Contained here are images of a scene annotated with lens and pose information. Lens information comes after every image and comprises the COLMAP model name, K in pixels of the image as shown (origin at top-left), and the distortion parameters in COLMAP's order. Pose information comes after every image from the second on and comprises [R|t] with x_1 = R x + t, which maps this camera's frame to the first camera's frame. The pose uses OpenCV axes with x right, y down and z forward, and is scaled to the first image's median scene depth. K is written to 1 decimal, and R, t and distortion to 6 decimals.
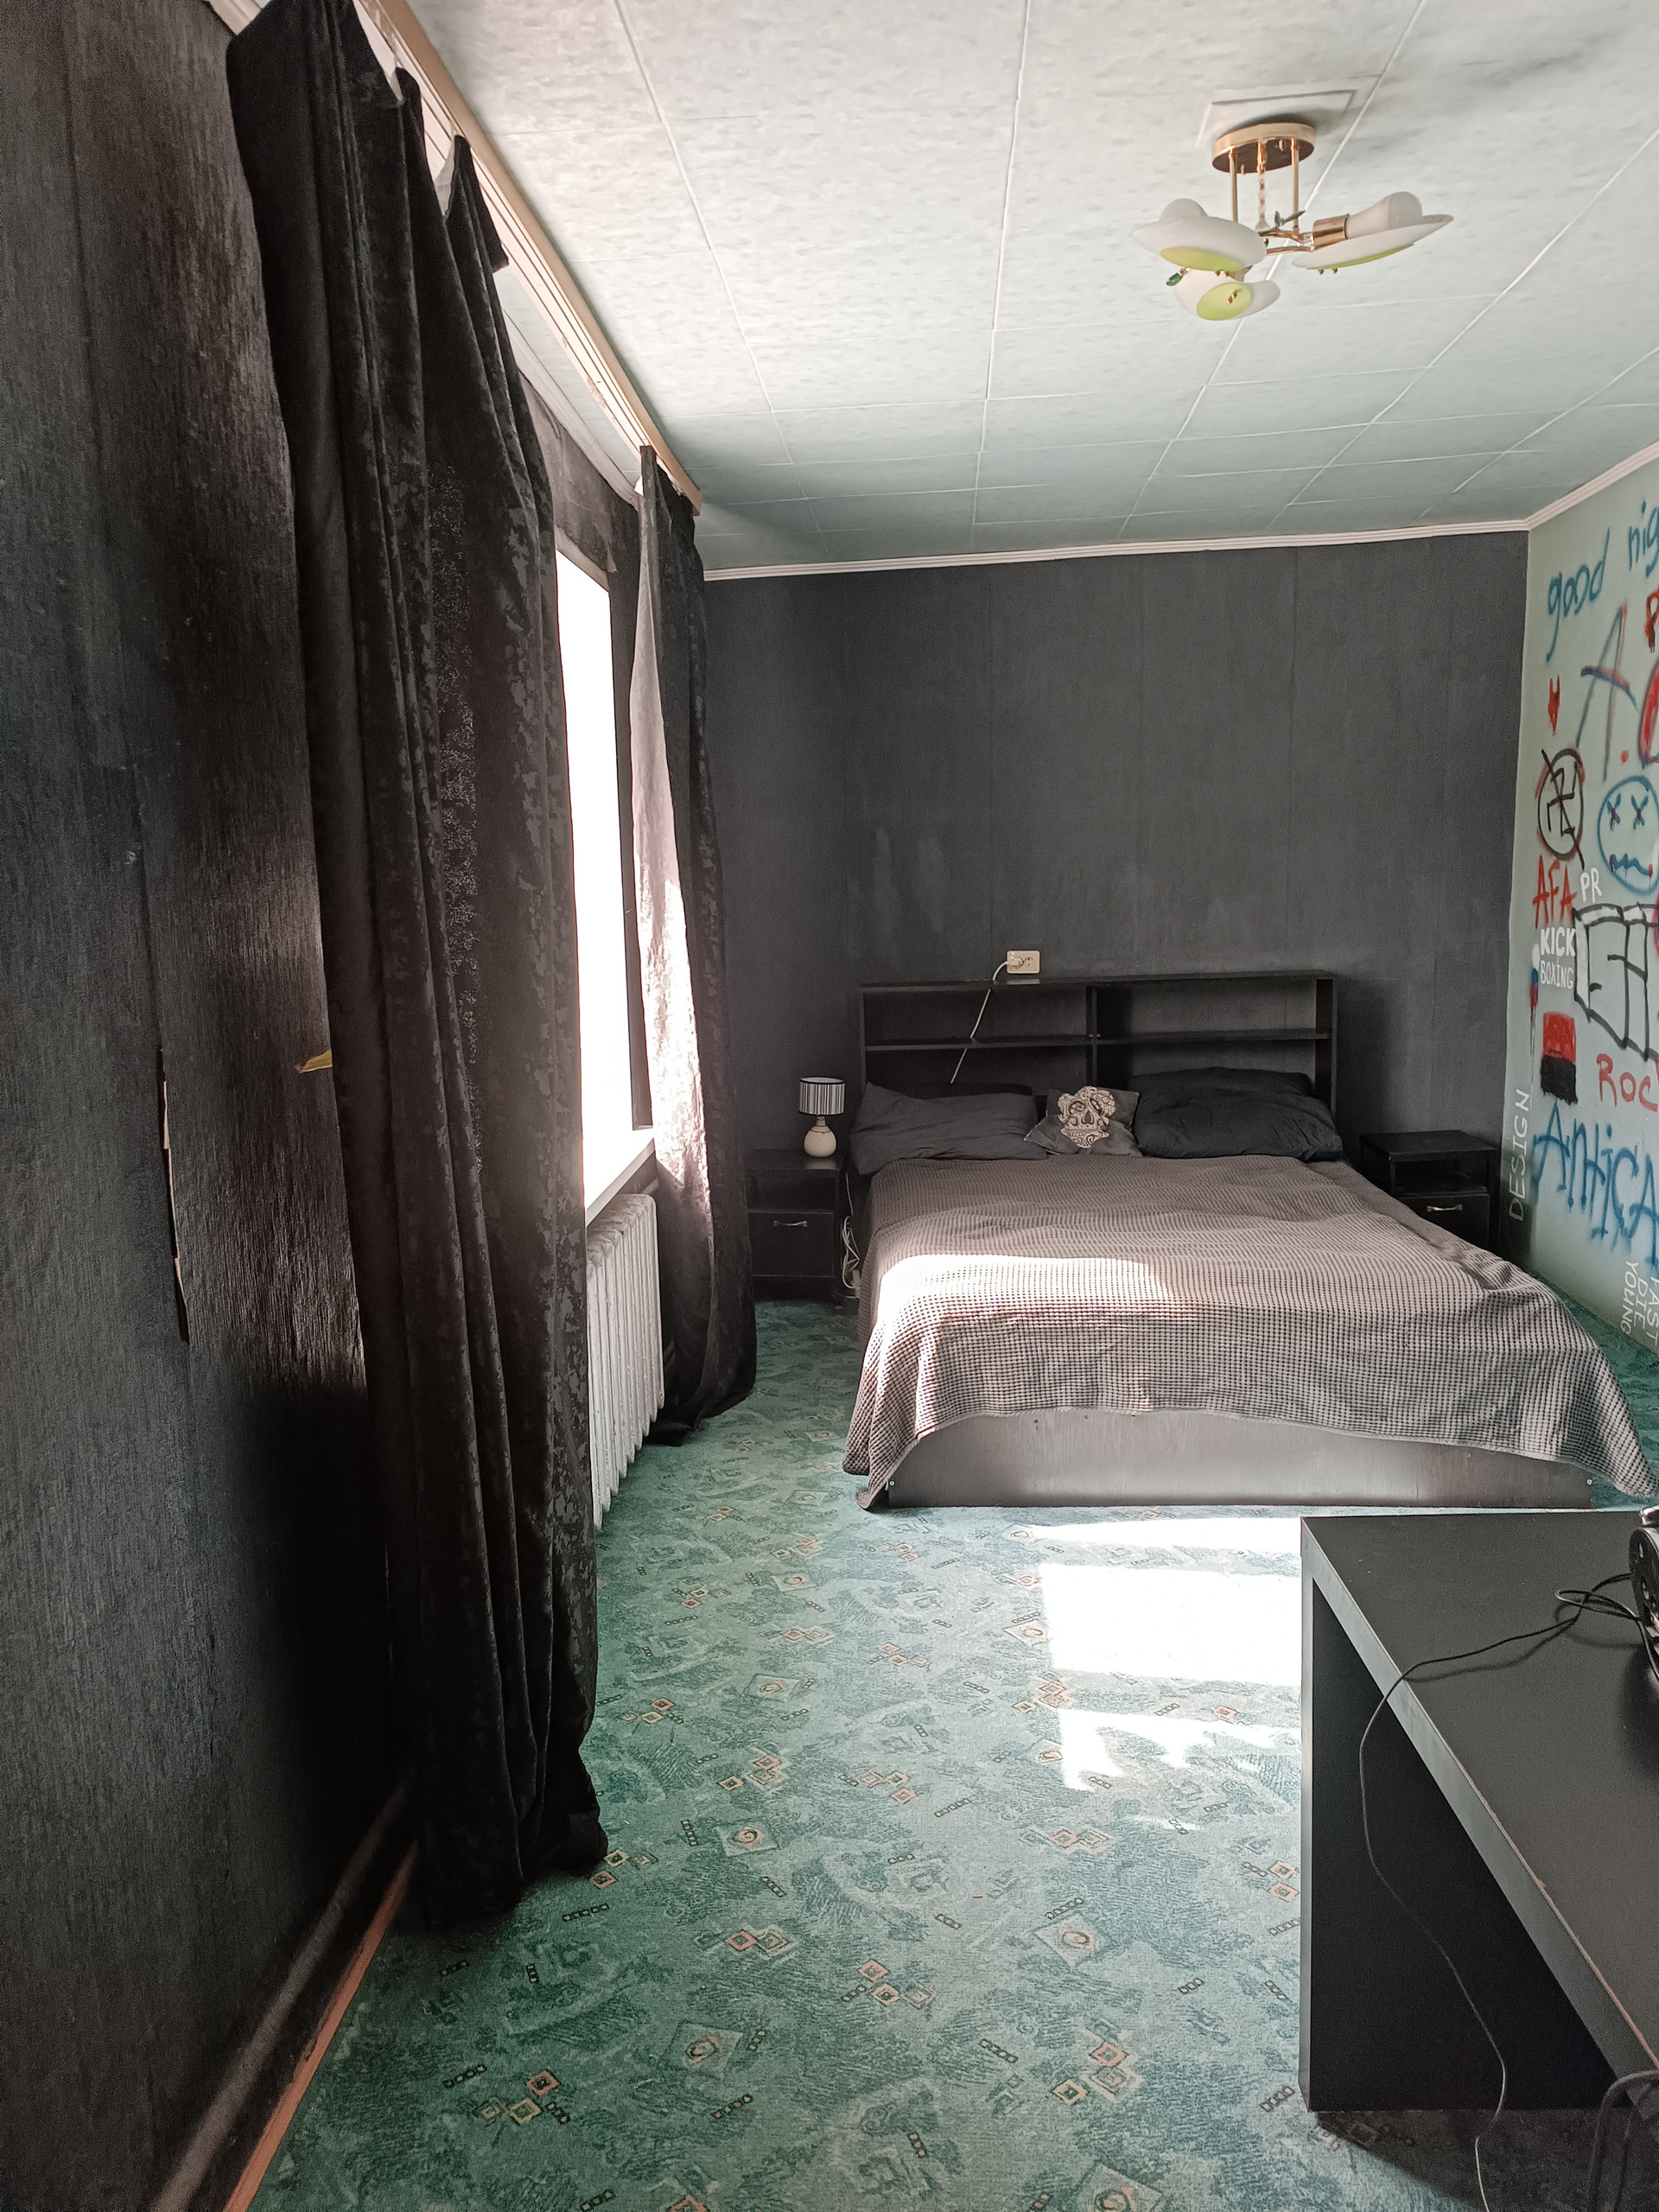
lens RADIAL K [[1603.1, 0, 830.0], [0, 1603.1, 1109.2], [0, 0, 1]] dist [0.038775, -0.032008]
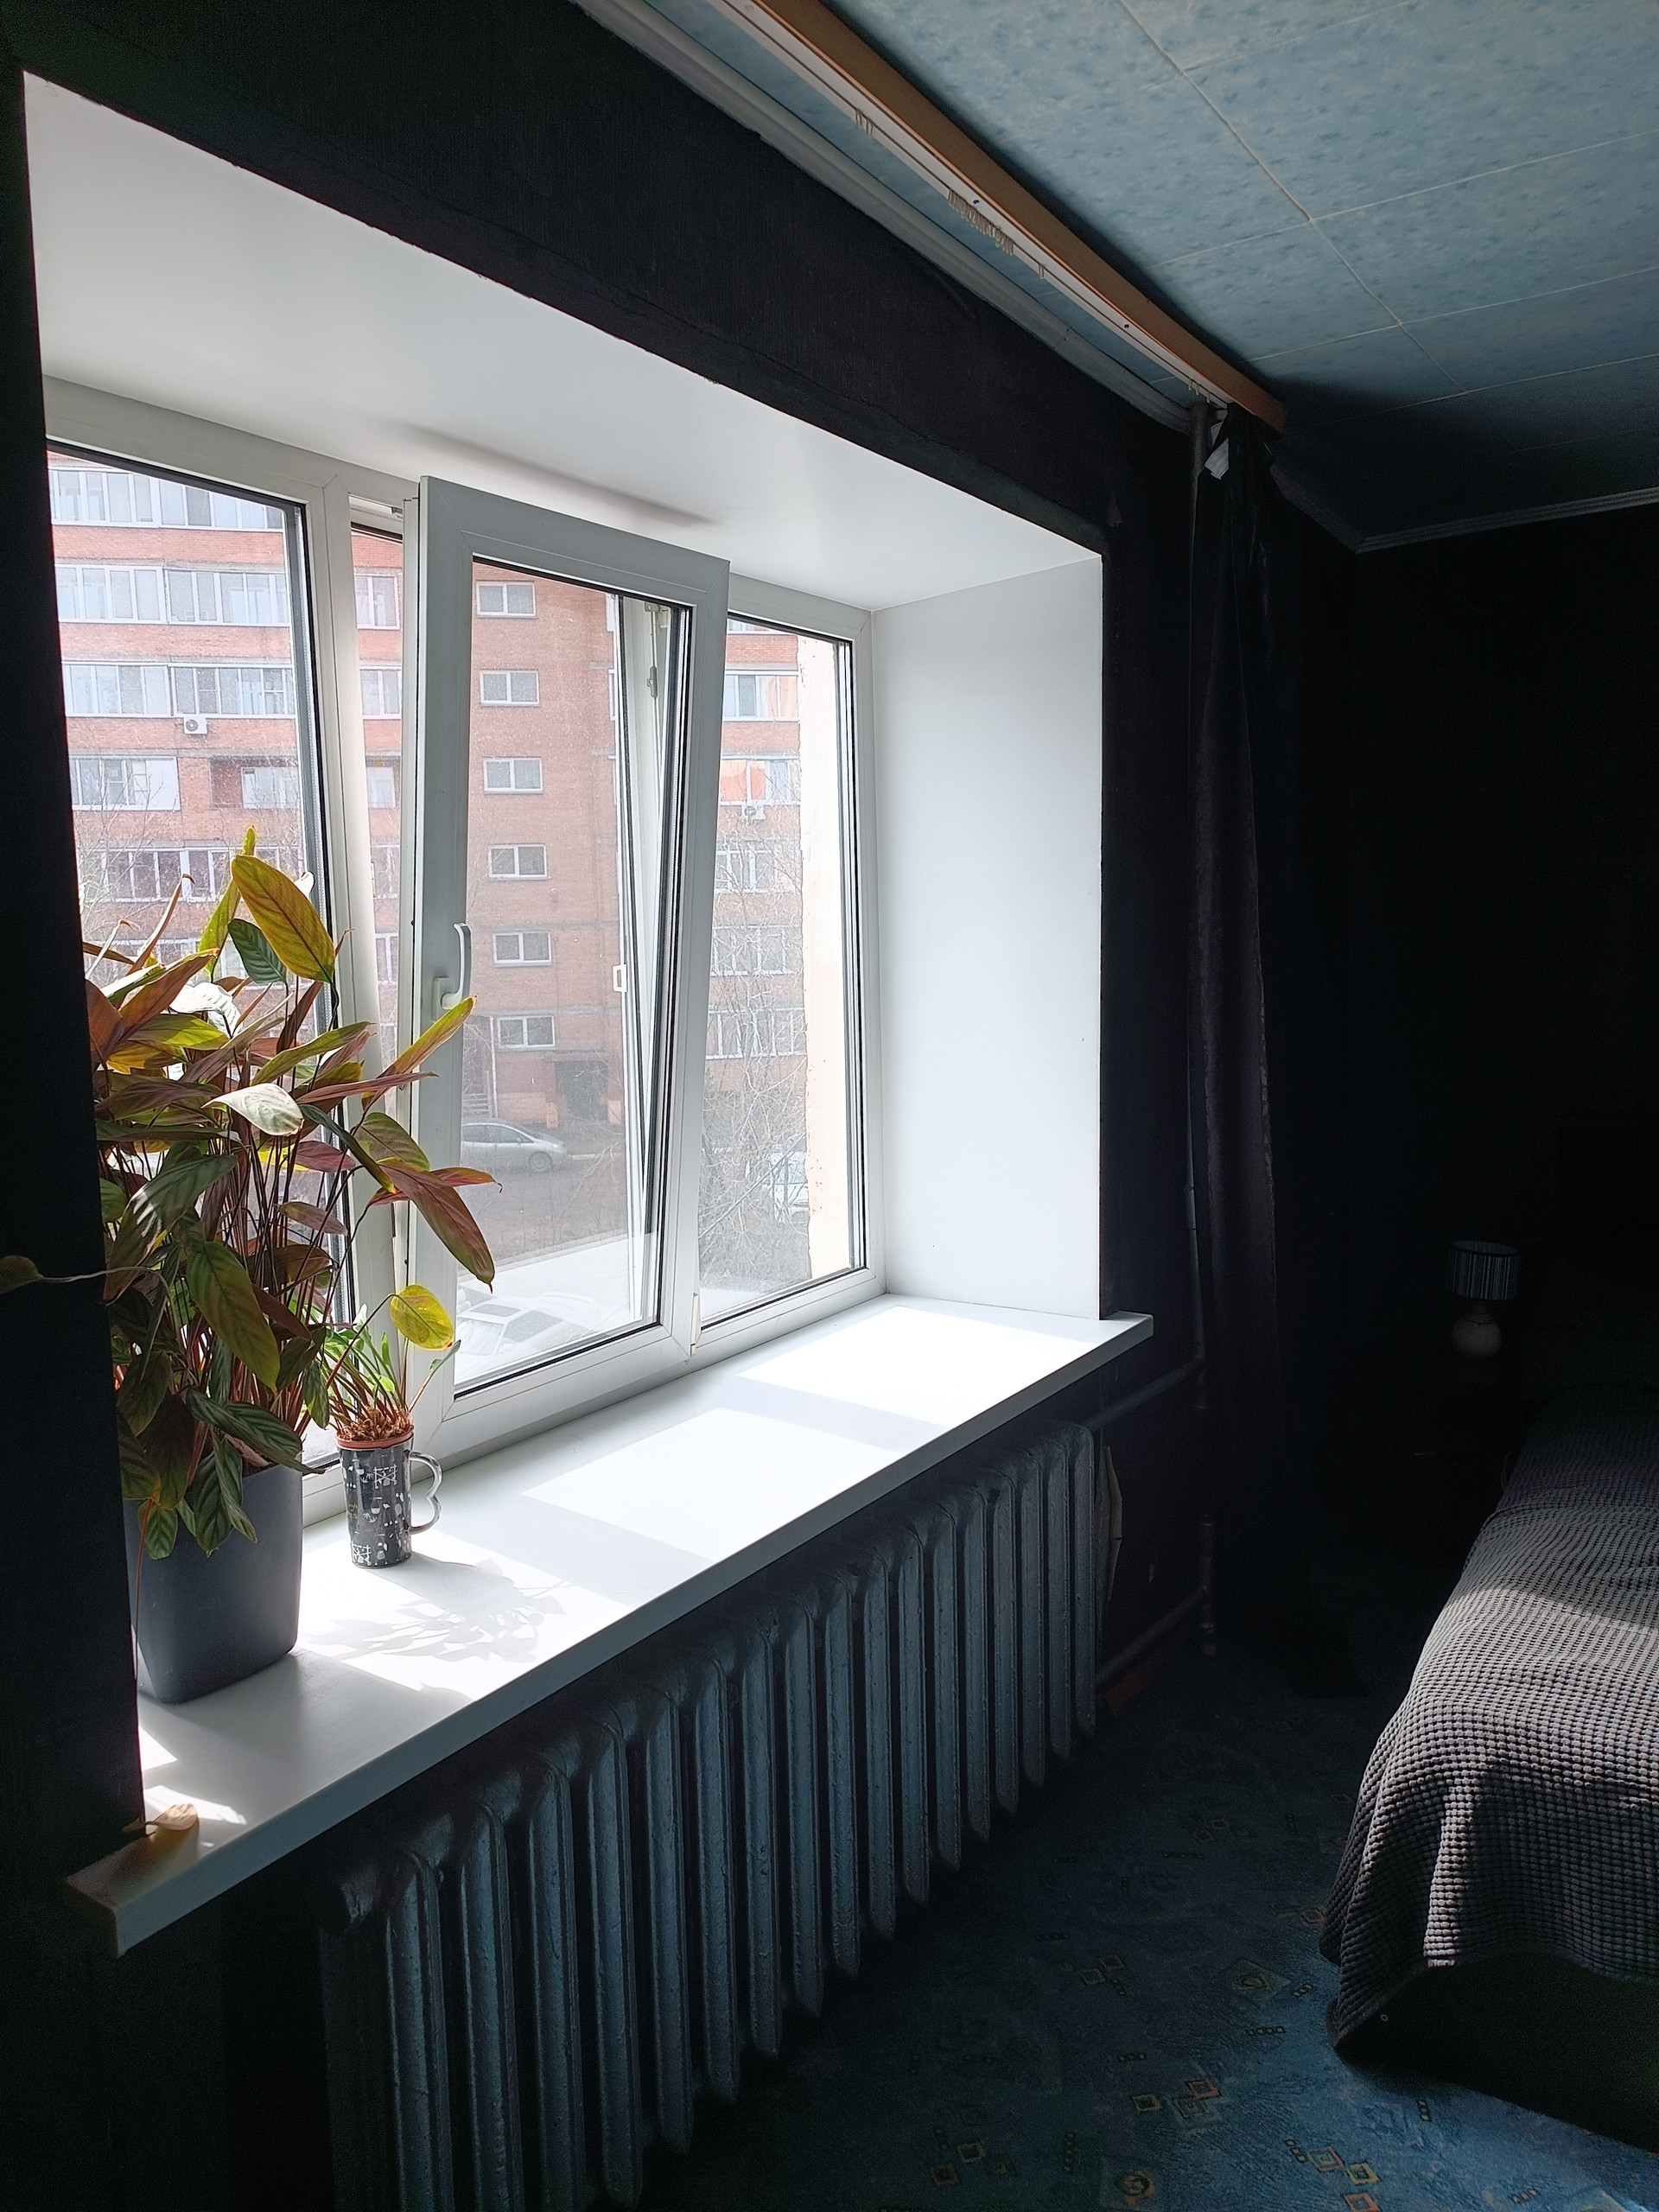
lens RADIAL K [[1603.1, 0, 826.5], [0, 1603.1, 1111.5], [0, 0, 1]] dist [0.038775, -0.032008]
pose [[0.868112, 0.068683, -0.491593, 0.131019], [-0.083712, 0.996453, -0.008609, -0.071756], [0.489258, 0.048626, 0.870783, 0.384201]]
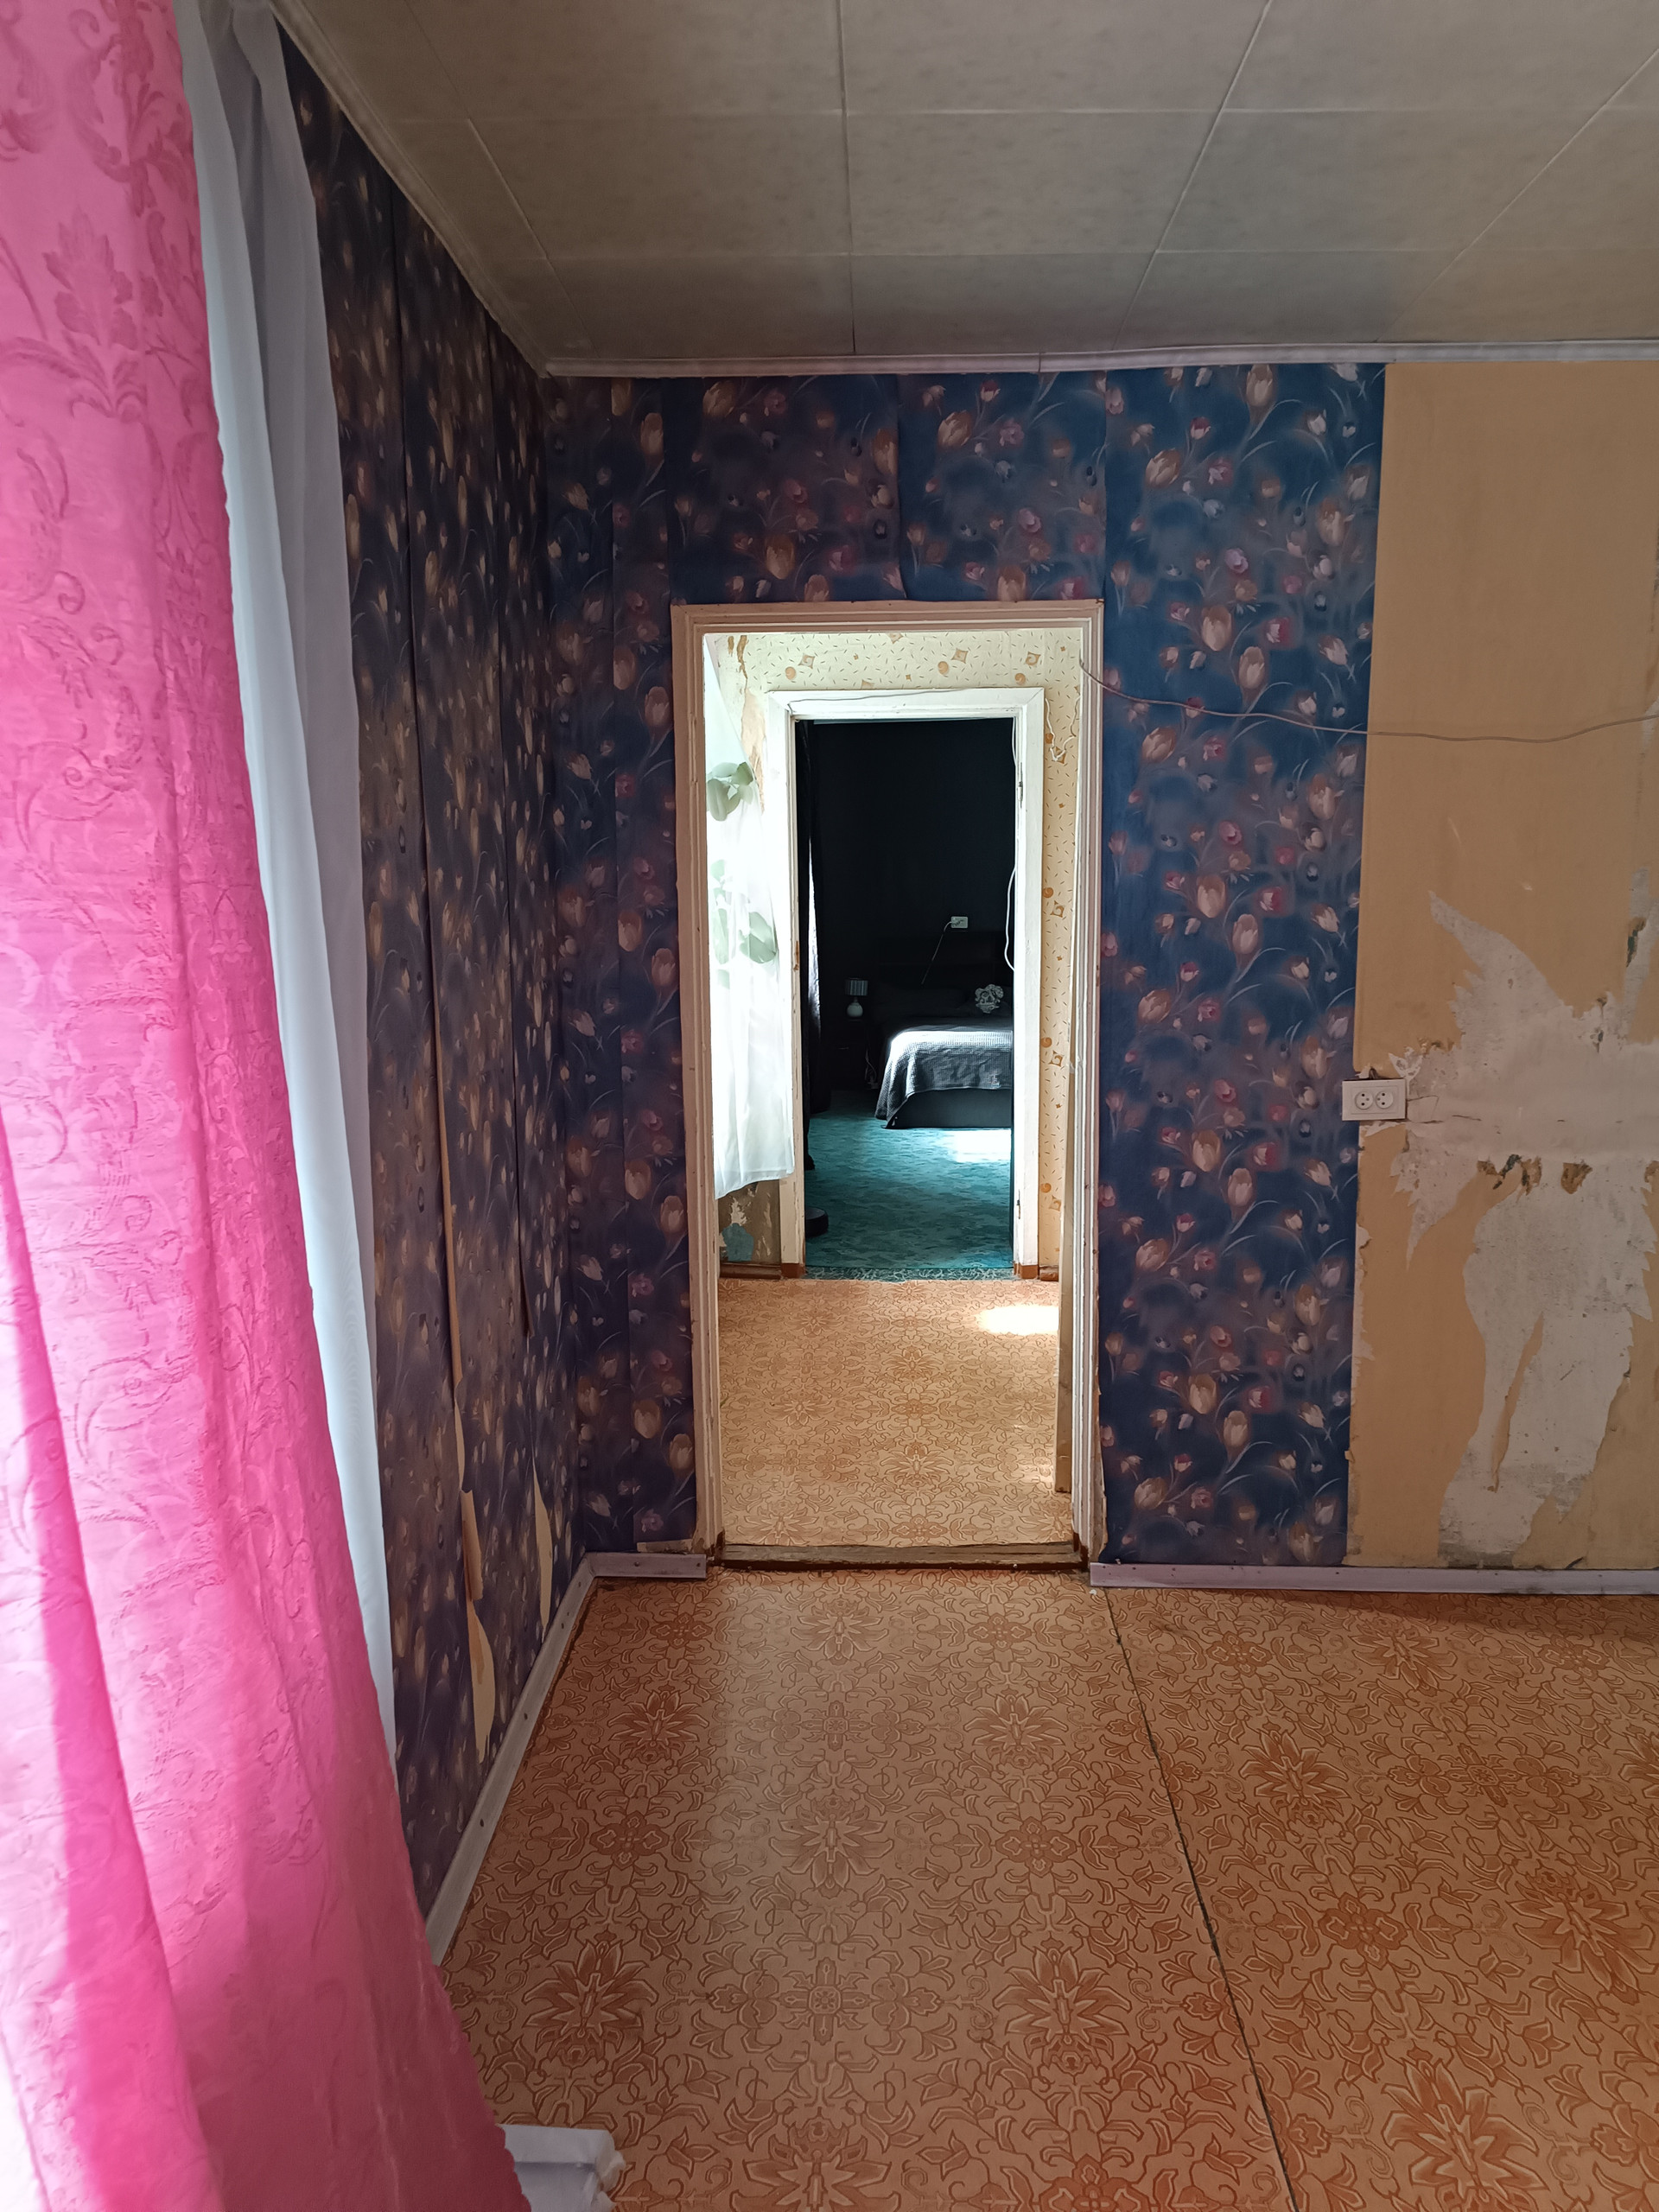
lens RADIAL K [[1603.1, 0, 830.9], [0, 1603.1, 1108.5], [0, 0, 1]] dist [0.038775, -0.032008]
pose [[0.999675, 0.013981, 0.021337, -0.116829], [-0.013747, 0.999844, -0.011071, 0.251045], [-0.021488, 0.010774, 0.999711, -1.491399]]
